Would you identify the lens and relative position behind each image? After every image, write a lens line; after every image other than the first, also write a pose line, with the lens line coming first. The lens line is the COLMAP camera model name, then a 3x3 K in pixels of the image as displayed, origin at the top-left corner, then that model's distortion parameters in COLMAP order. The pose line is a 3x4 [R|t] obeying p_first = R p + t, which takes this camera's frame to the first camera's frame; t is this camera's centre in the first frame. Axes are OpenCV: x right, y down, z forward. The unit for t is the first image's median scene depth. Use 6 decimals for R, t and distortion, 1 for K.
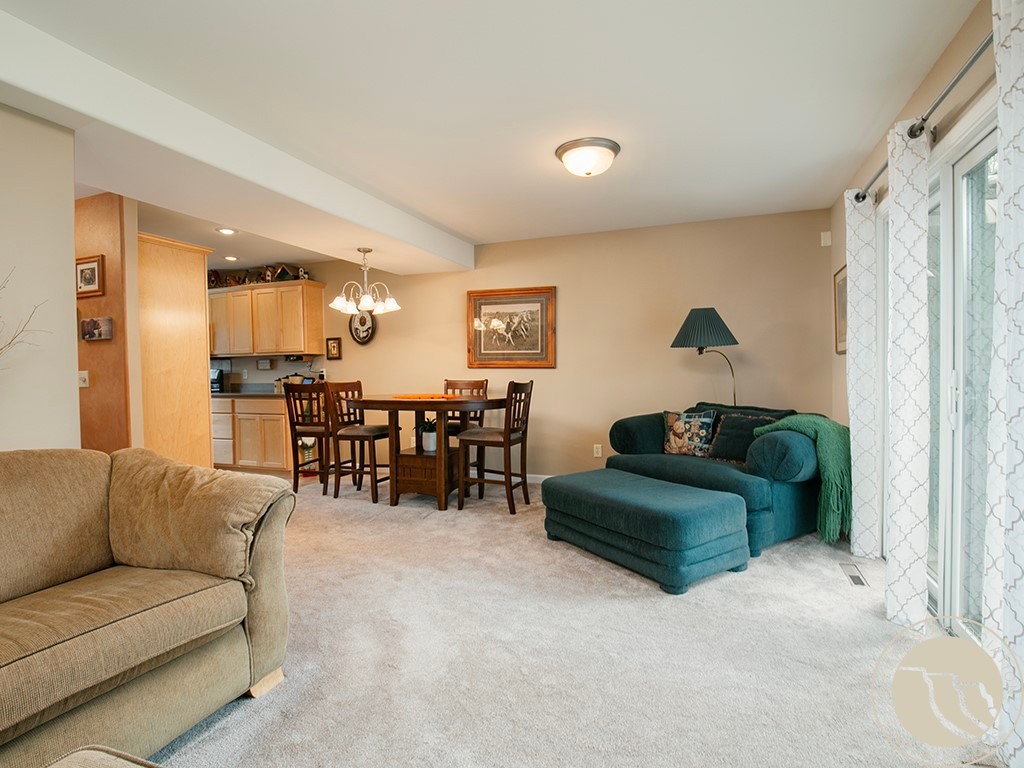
lens RADIAL K [[535.2, 0, 516.7], [0, 535.2, 387.4], [0, 0, 1]] dist [-0.030764, 0.003550]
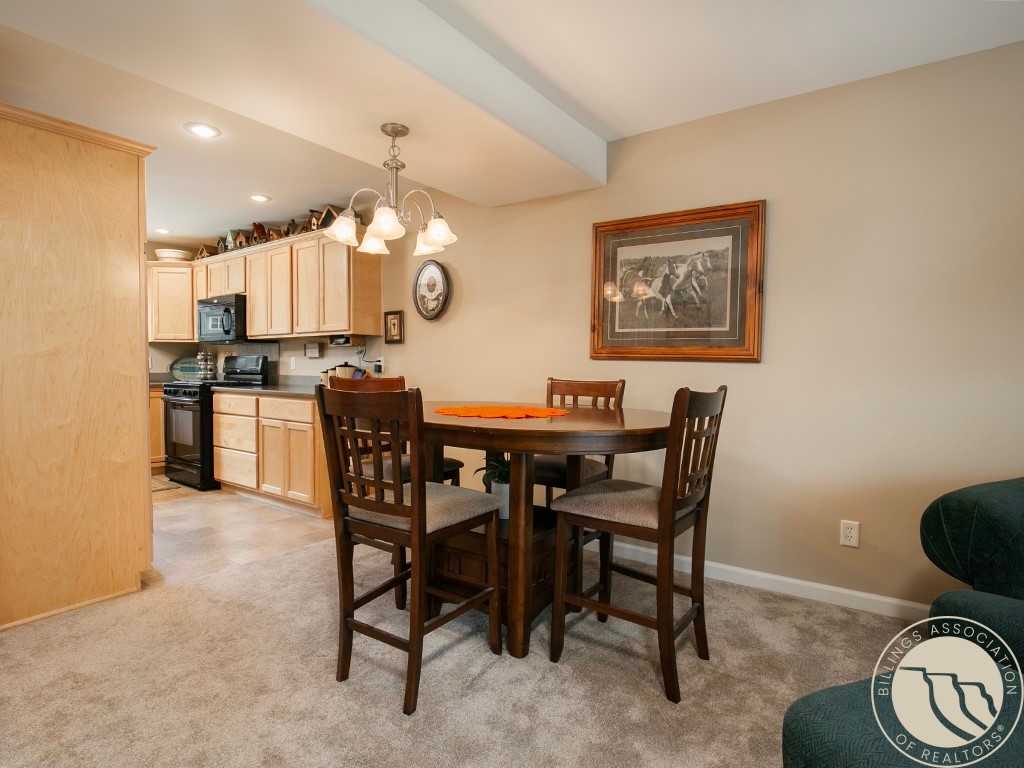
lens RADIAL K [[535.2, 0, 514.2], [0, 535.2, 391.7], [0, 0, 1]] dist [-0.030764, 0.003550]
pose [[0.966597, 0.032752, -0.254201, -0.023700], [-0.028444, 0.999383, 0.020608, -0.010654], [0.254719, -0.012689, 0.966932, 0.435693]]
